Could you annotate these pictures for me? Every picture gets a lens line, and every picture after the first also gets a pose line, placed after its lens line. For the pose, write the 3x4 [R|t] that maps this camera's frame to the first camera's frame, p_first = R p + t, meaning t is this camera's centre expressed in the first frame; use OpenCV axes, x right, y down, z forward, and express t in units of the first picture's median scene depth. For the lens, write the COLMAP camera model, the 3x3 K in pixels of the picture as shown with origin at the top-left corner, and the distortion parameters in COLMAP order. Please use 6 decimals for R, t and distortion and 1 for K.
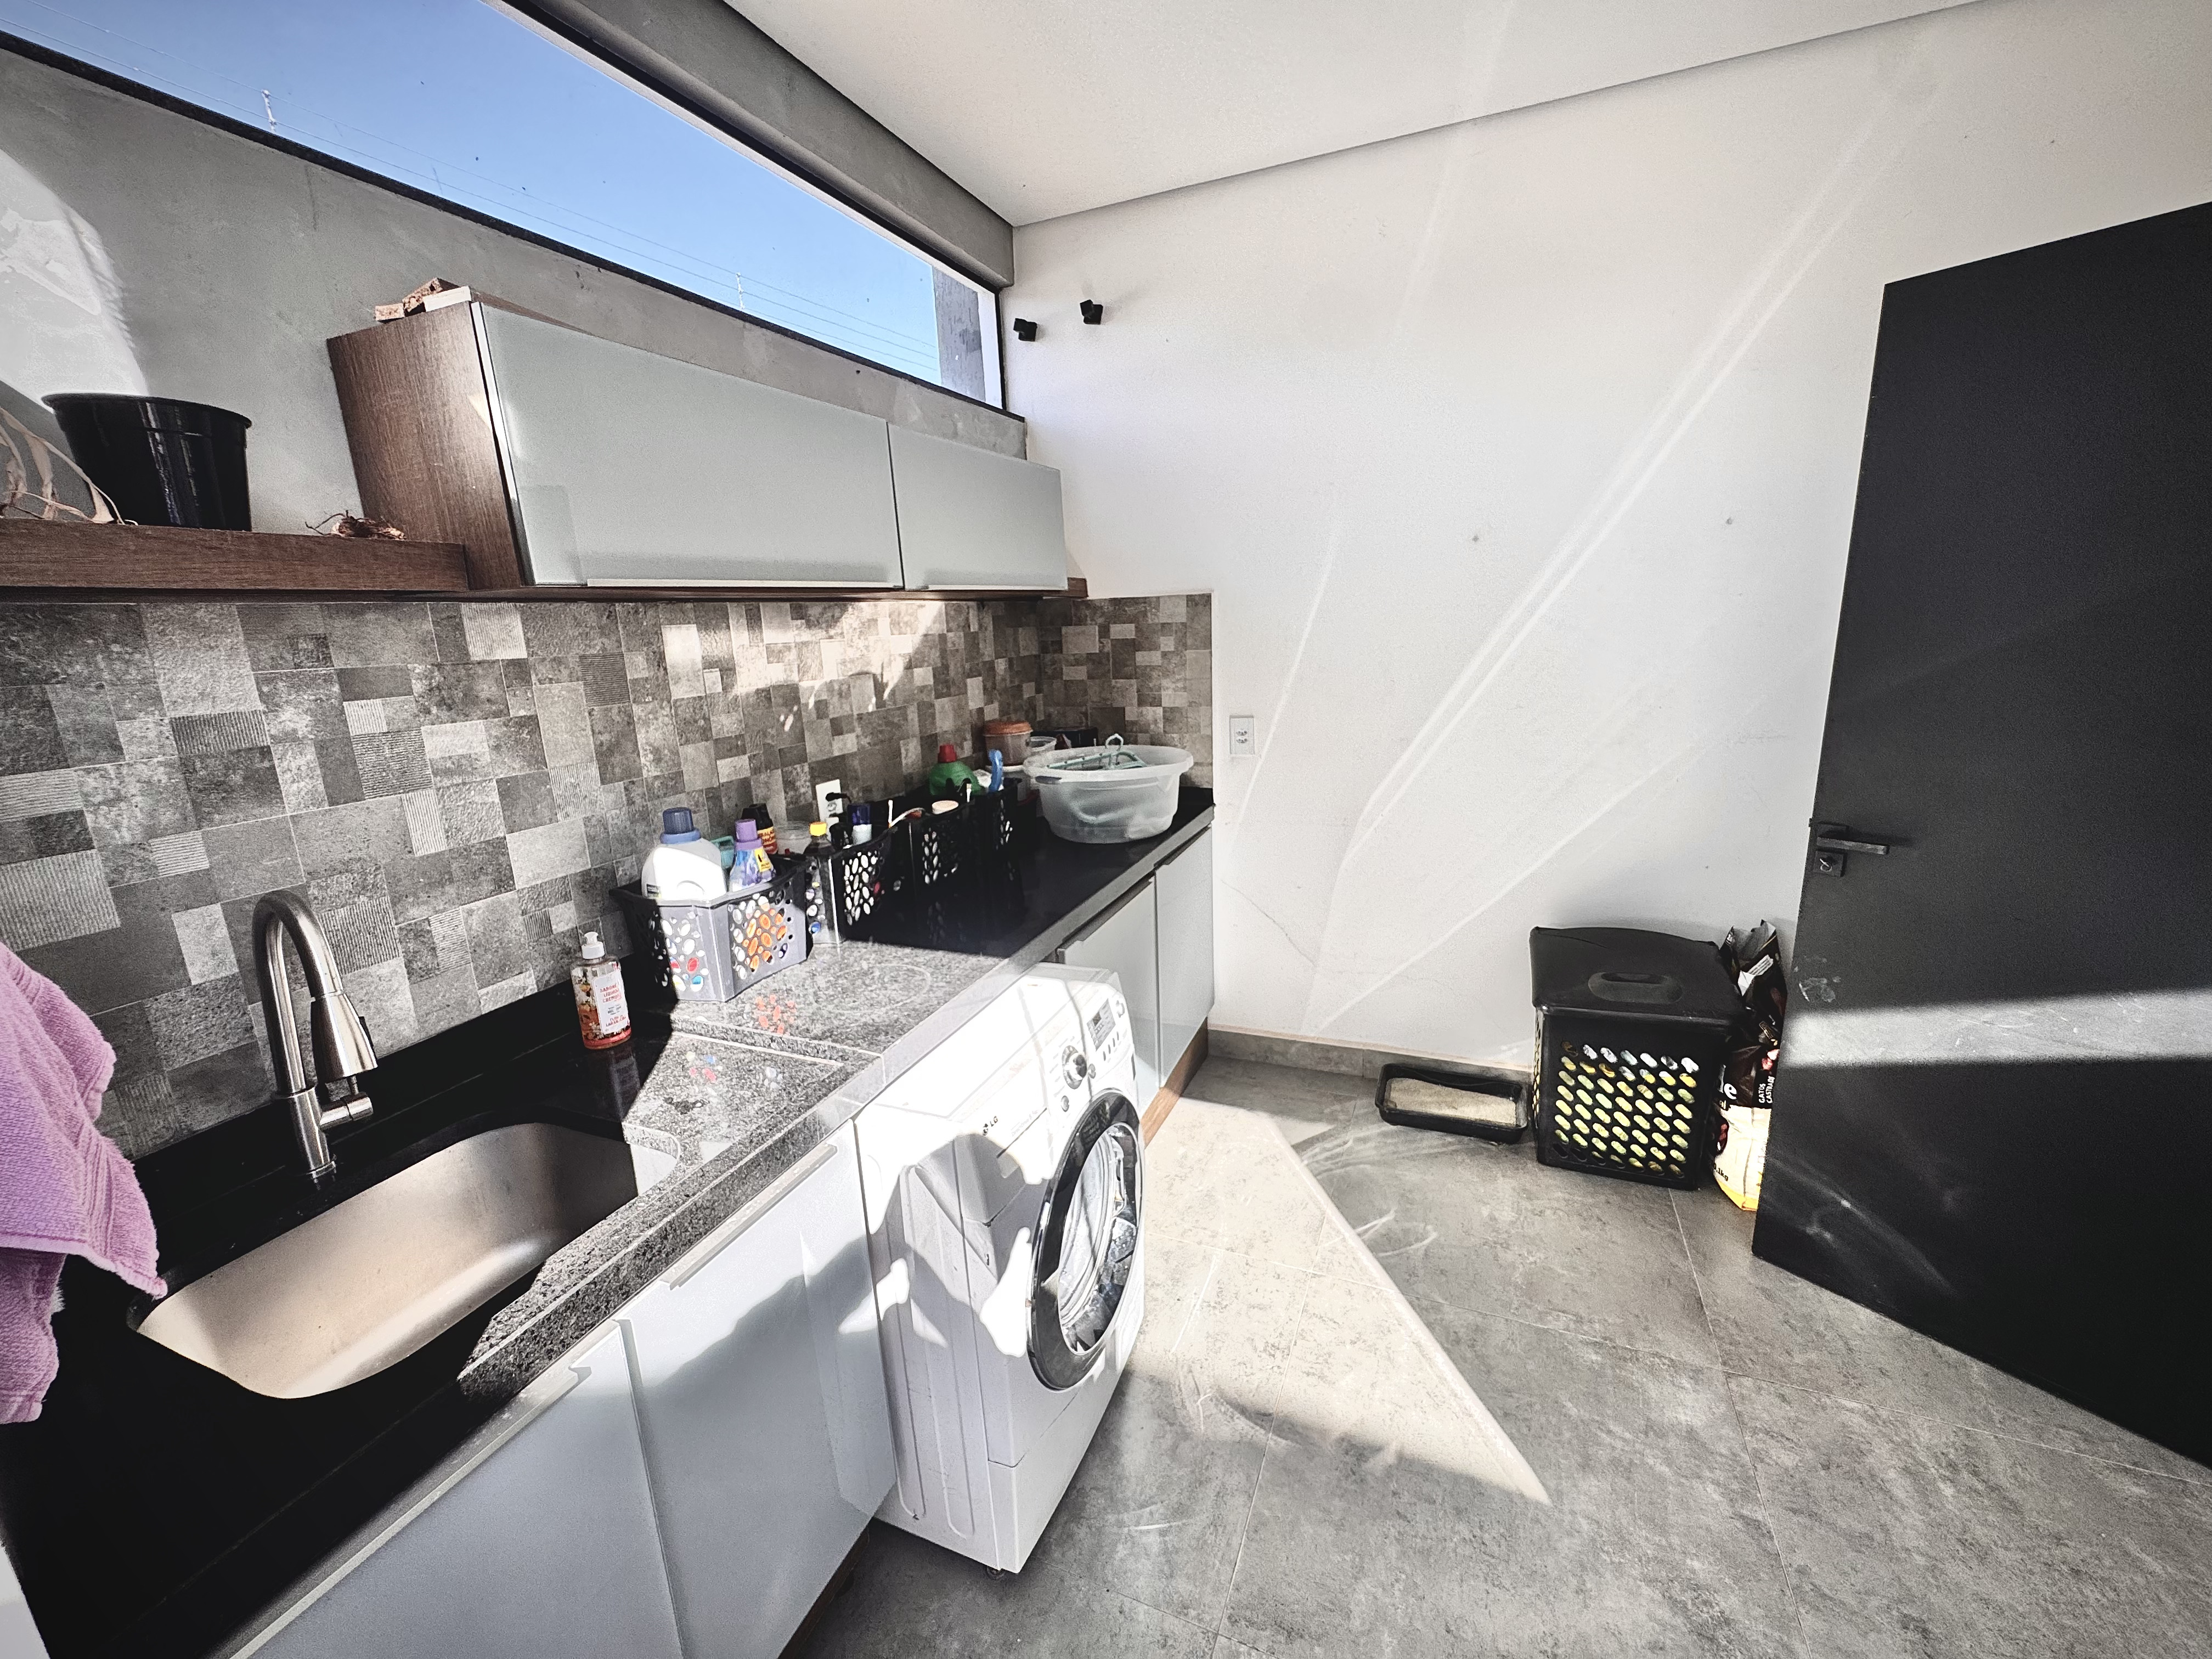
lens RADIAL K [[883.0, 0, 1103.0], [0, 883.0, 833.6], [0, 0, 1]] dist [-0.004299, 0.000431]
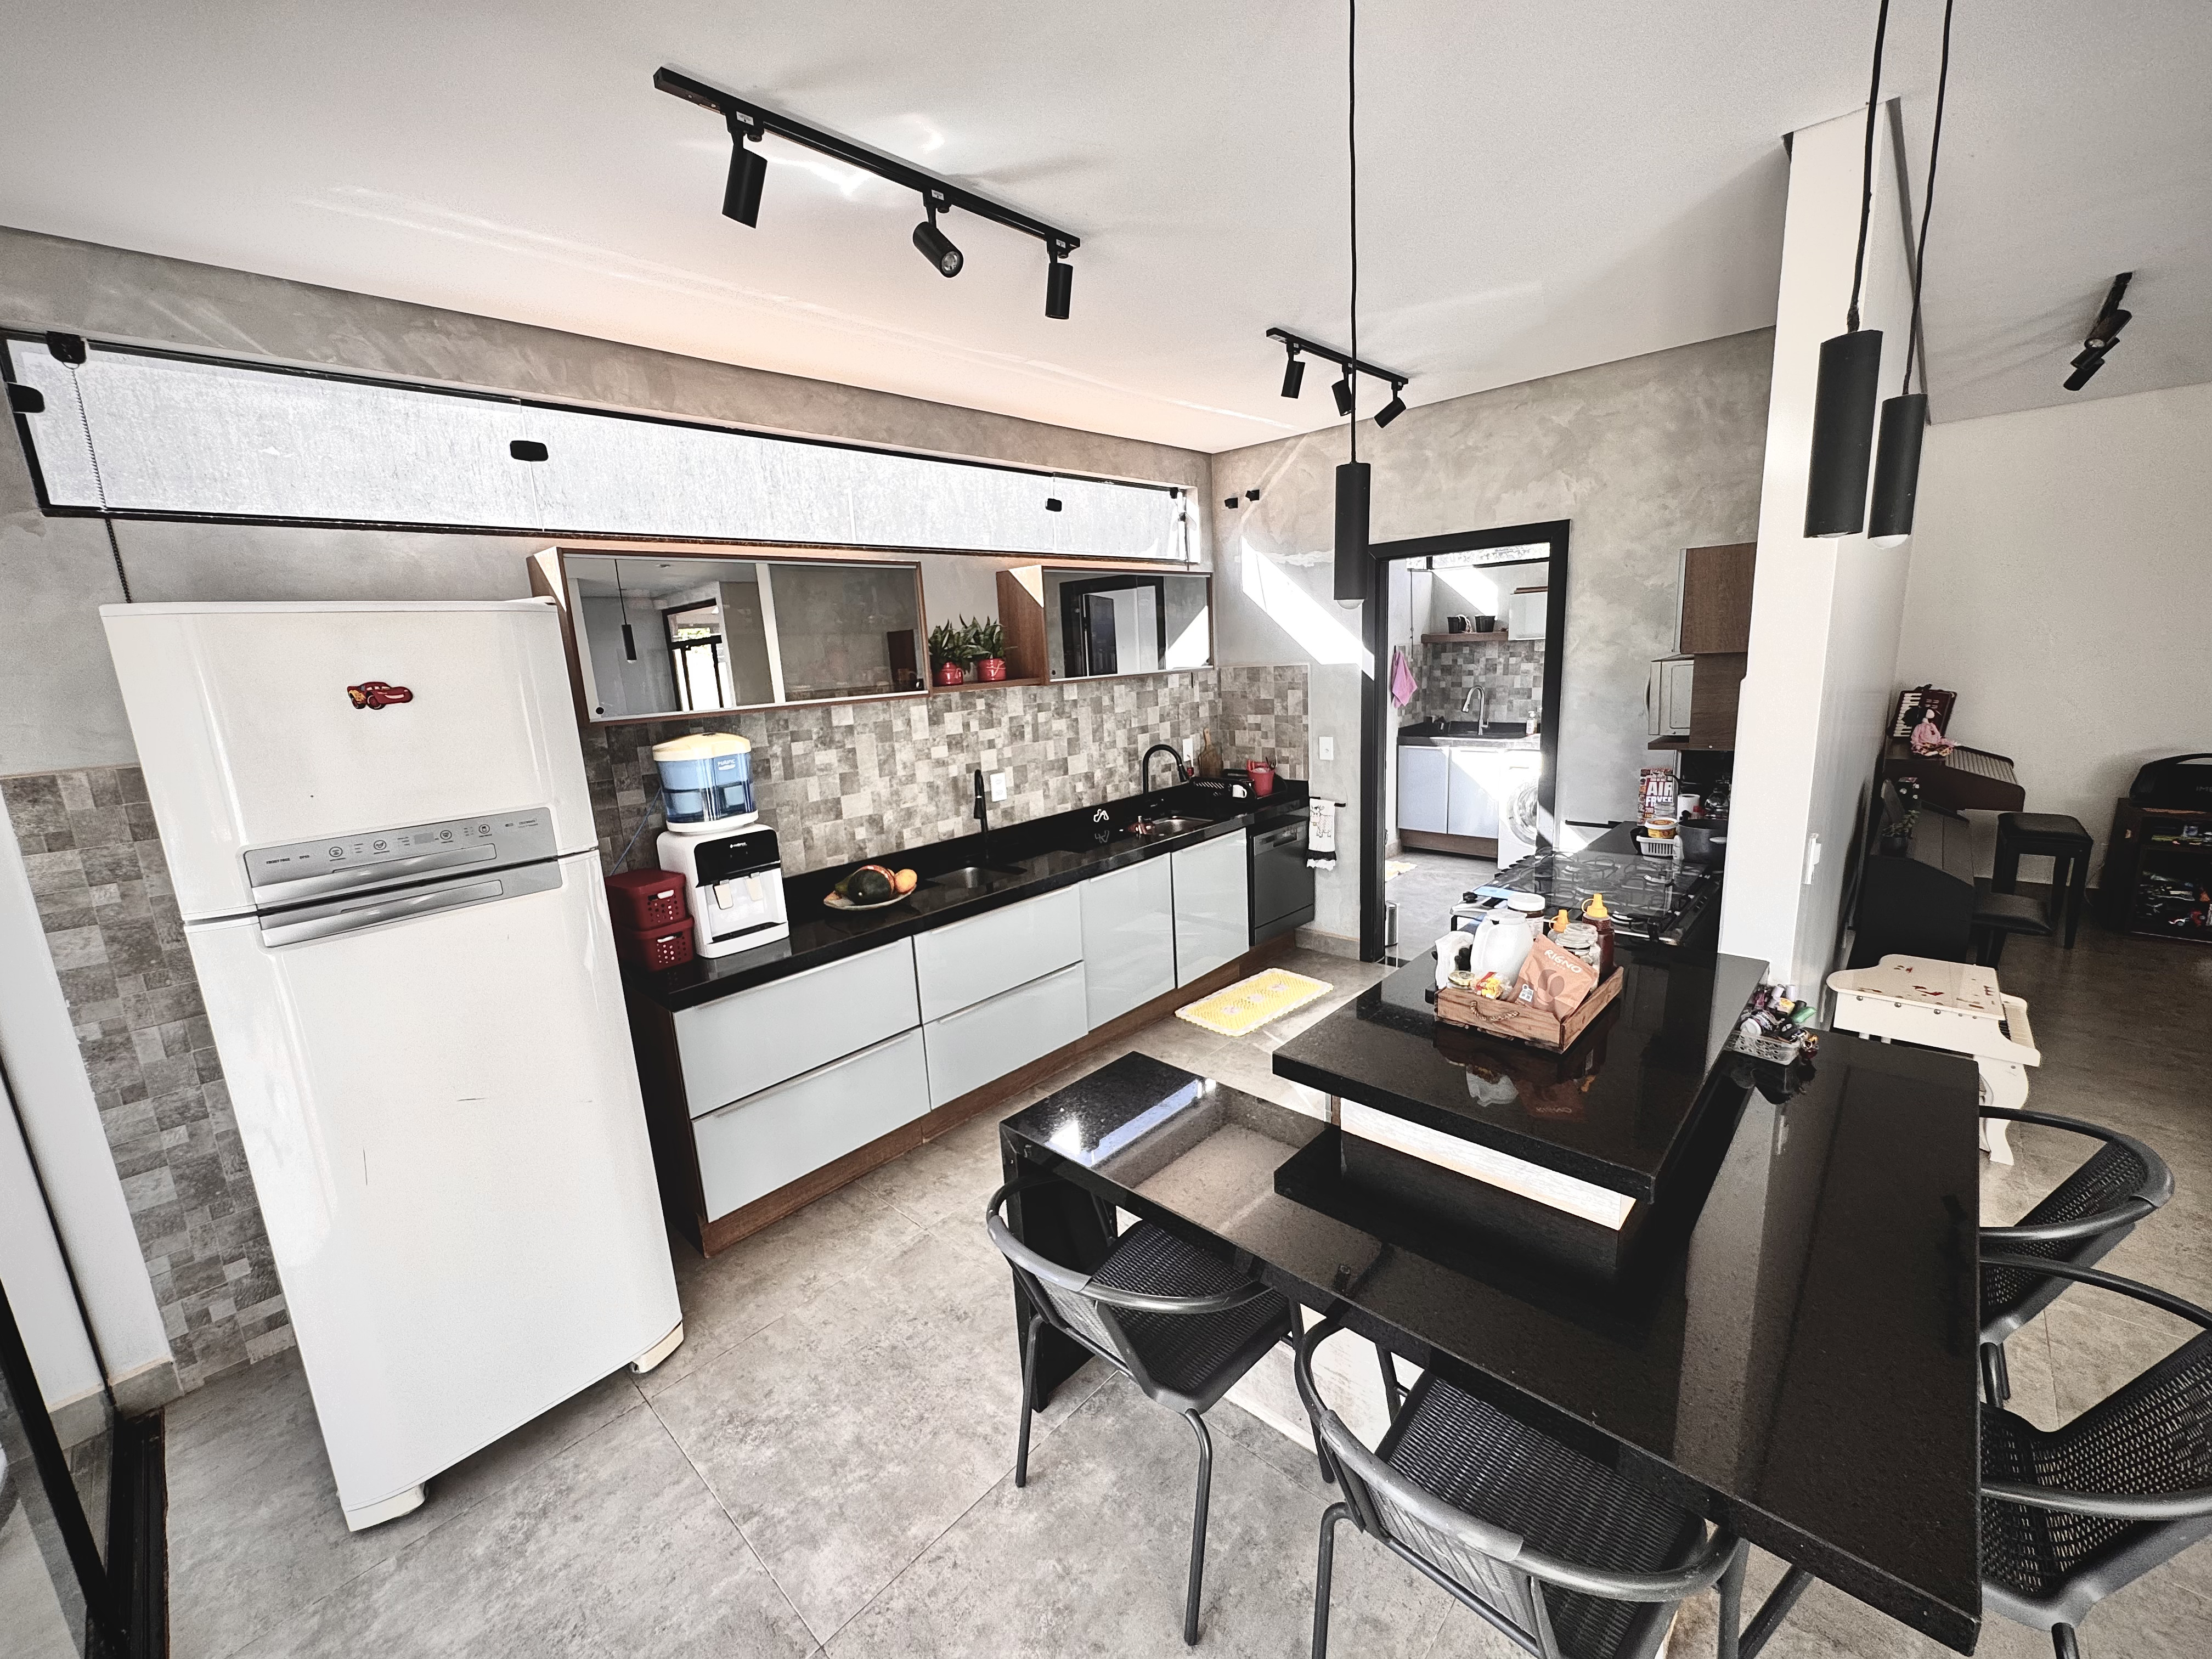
lens RADIAL K [[883.0, 0, 1100.1], [0, 883.0, 826.3], [0, 0, 1]] dist [-0.004299, 0.000431]
pose [[0.934695, 0.055282, -0.351125, 0.610178], [-0.063749, 0.997887, -0.012589, 0.049425], [0.349687, 0.034151, 0.936244, -0.737586]]
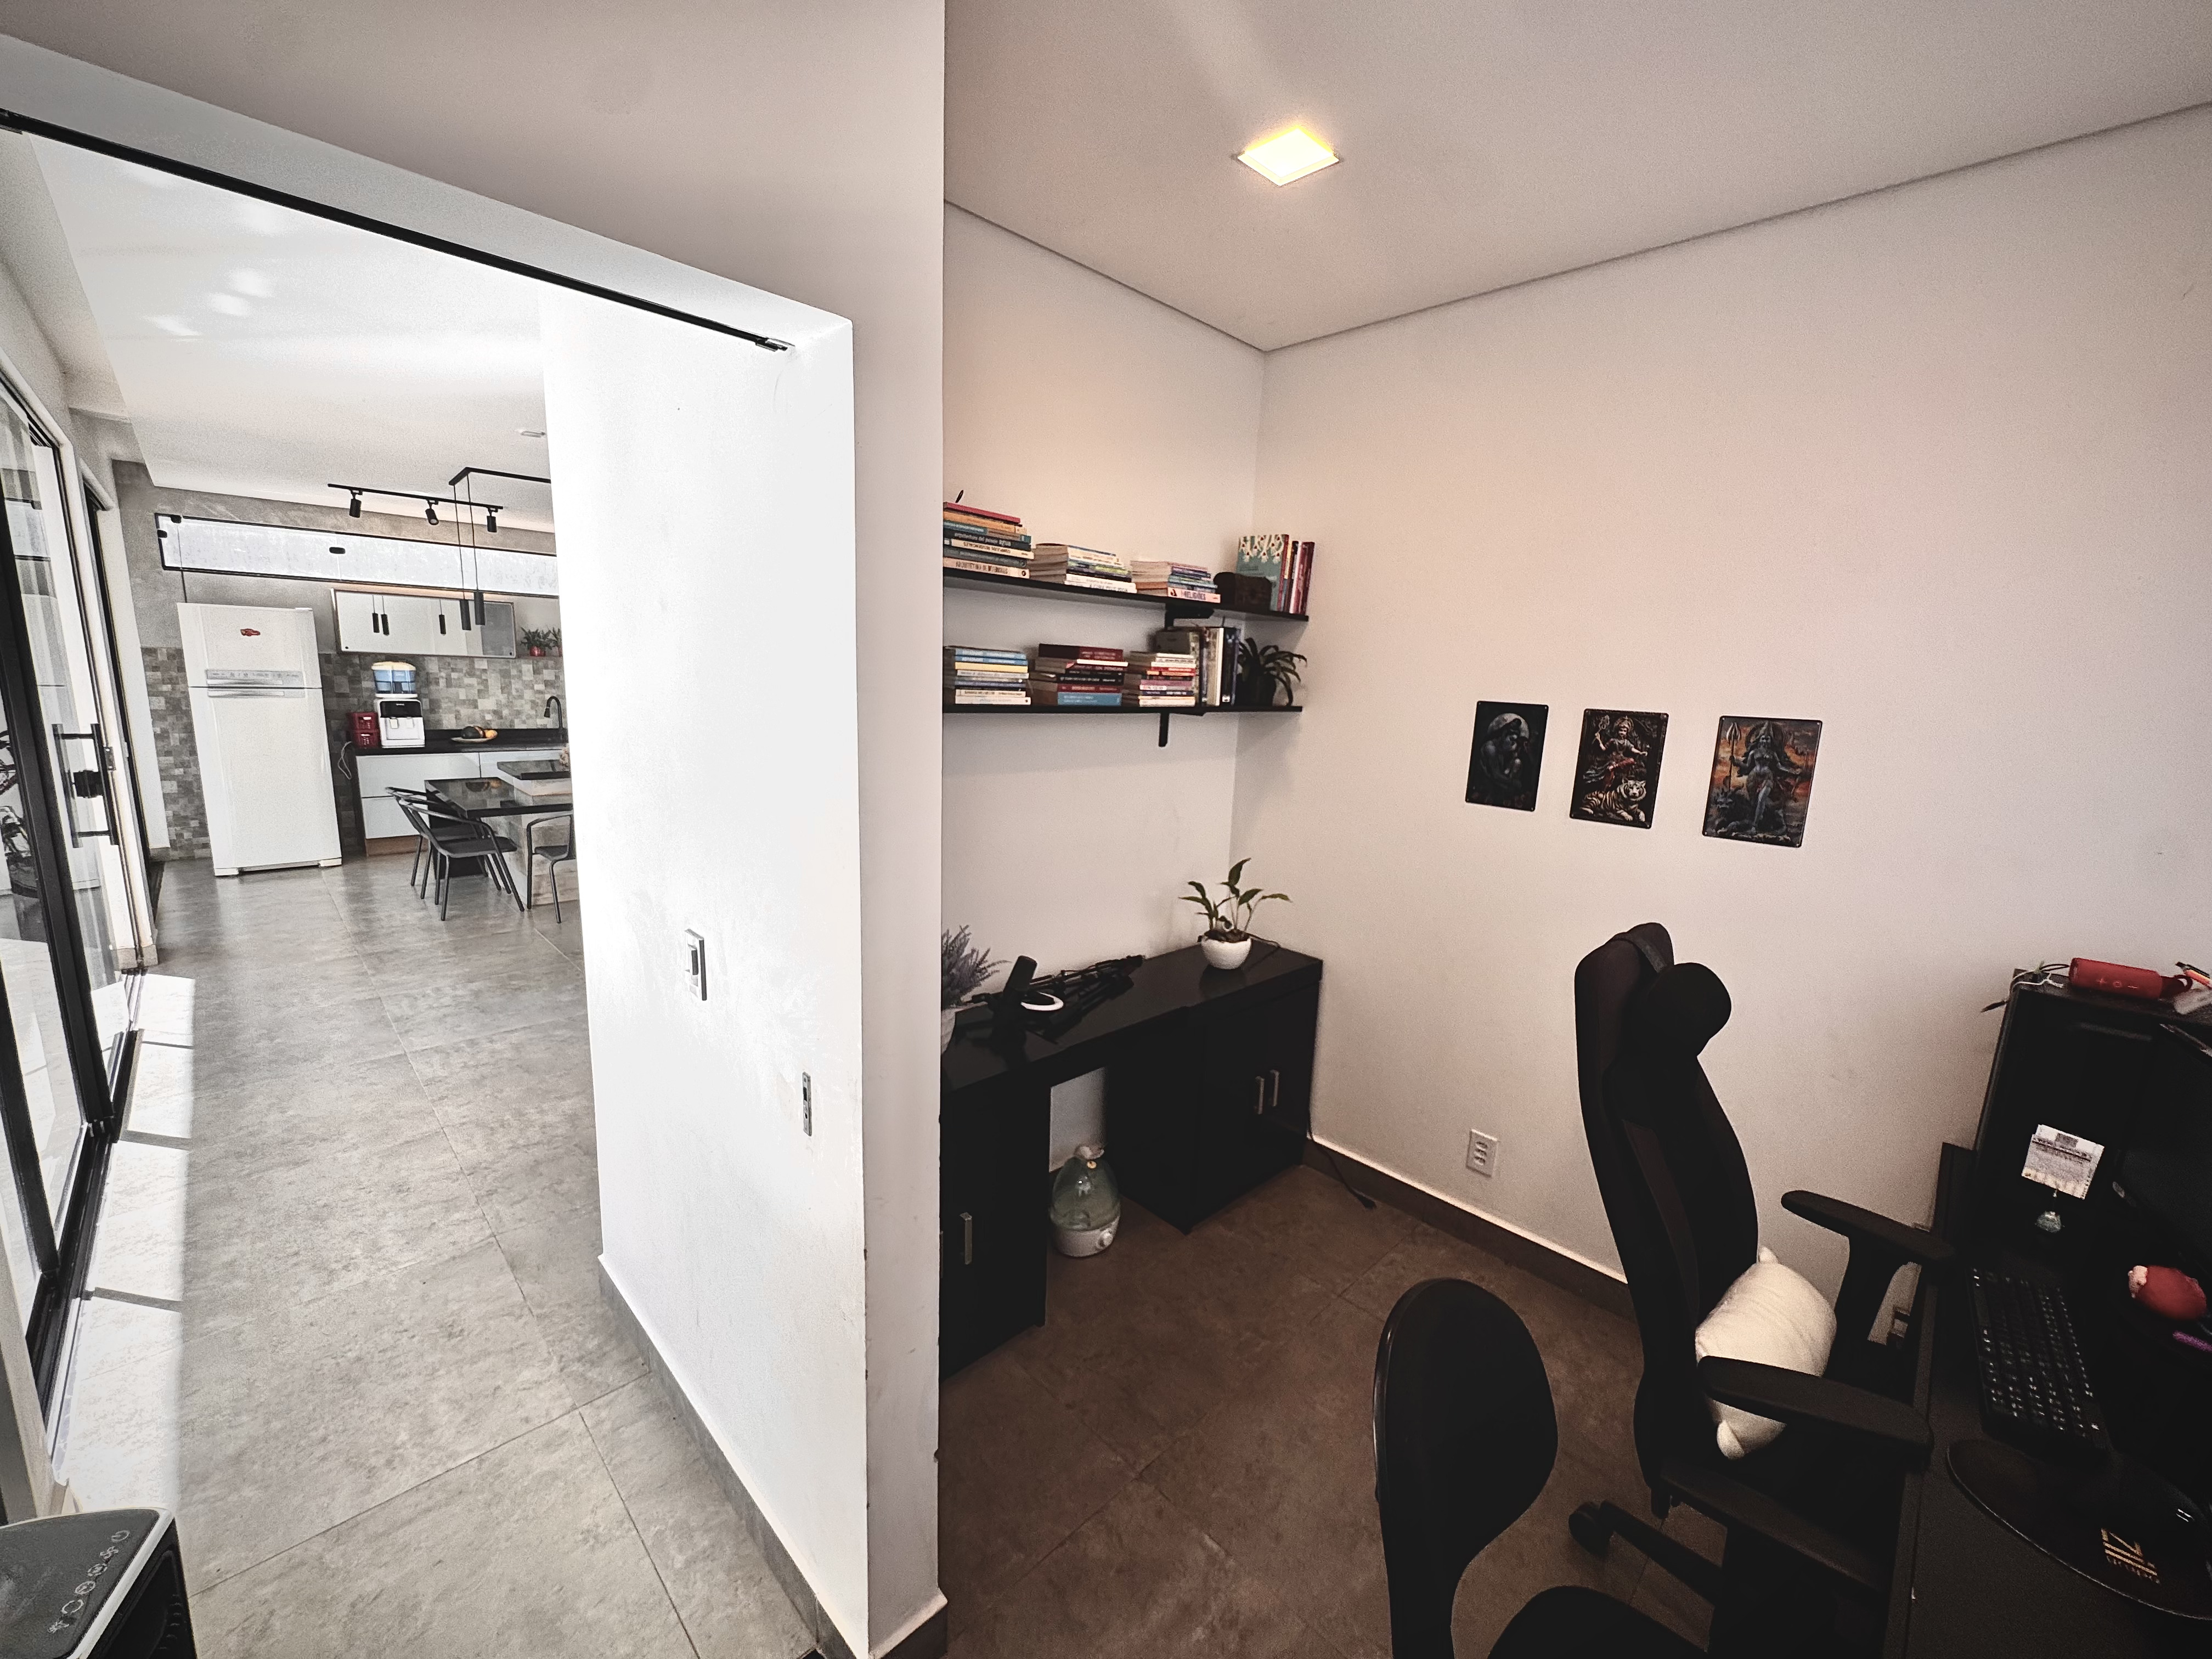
lens RADIAL K [[883.0, 0, 1097.7], [0, 883.0, 830.6], [0, 0, 1]] dist [-0.004299, 0.000431]
pose [[0.917826, 0.137400, -0.372448, 3.669292], [-0.160610, 0.986504, -0.031860, 0.265931], [0.363043, 0.089061, 0.927506, -1.921492]]
